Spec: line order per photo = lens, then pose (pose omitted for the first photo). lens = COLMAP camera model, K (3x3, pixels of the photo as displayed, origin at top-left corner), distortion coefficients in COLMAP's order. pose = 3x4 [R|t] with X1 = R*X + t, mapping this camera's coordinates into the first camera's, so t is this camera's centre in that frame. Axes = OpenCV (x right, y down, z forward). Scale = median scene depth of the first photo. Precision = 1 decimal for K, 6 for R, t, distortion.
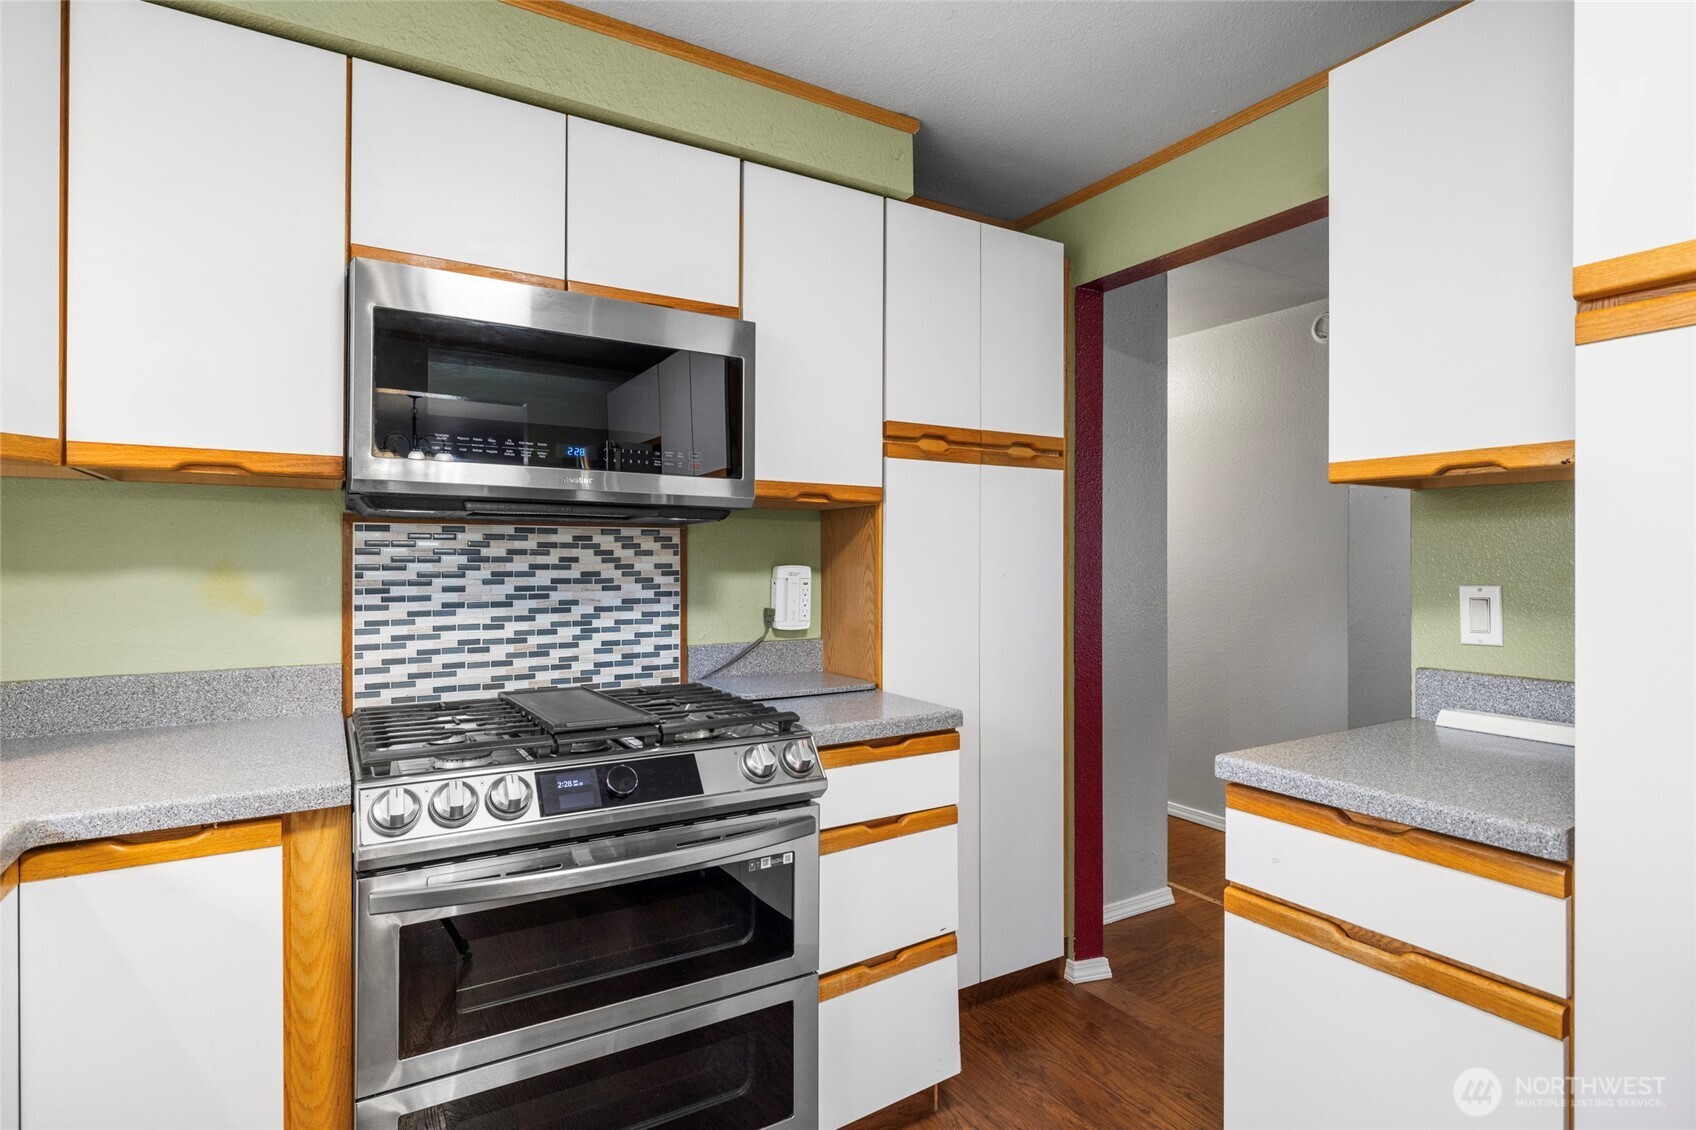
lens RADIAL K [[857.2, 0, 847.1], [0, 857.2, 562.0], [0, 0, 1]] dist [0.000358, -0.000343]
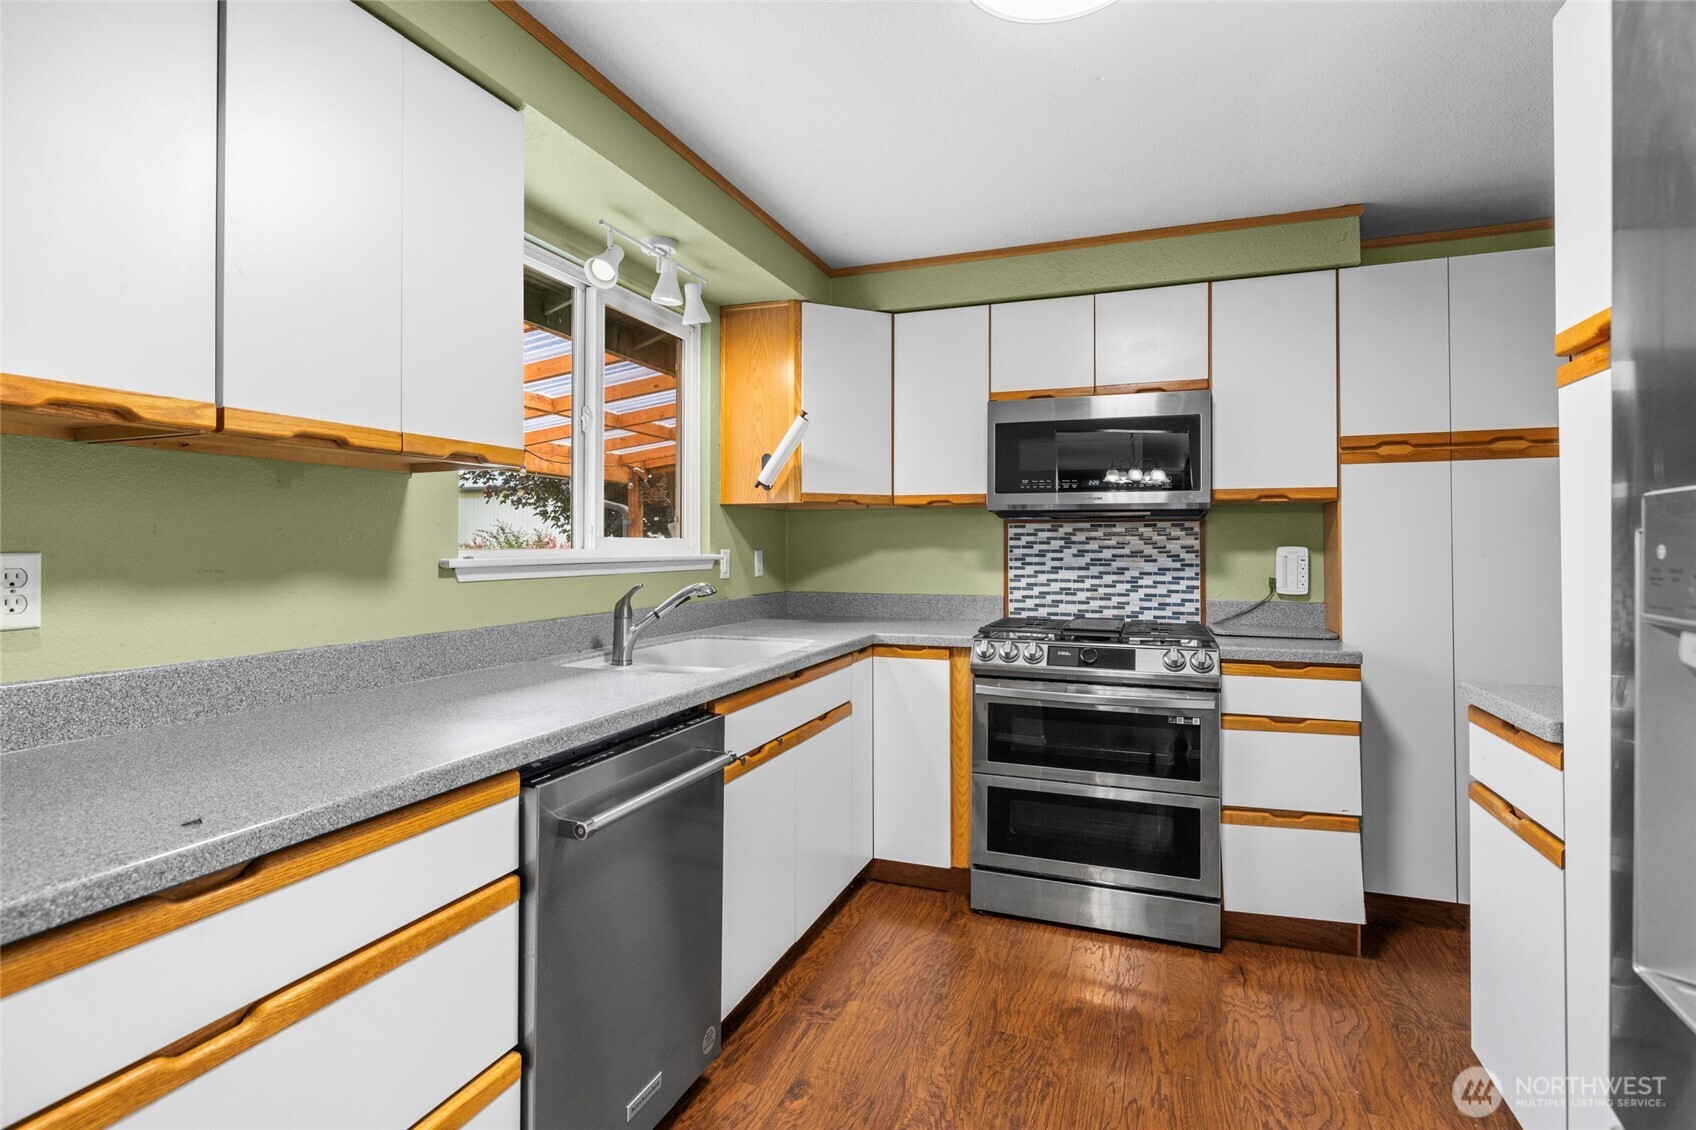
lens RADIAL K [[819.2, 0, 830.5], [0, 819.2, 549.9], [0, 0, 1]] dist [-0.004770, 0.001101]
pose [[0.604522, 0.000749, -0.796588, 0.598062], [-0.003254, 0.999994, -0.001529, 0.015314], [0.796582, 0.003517, 0.604520, -0.405596]]
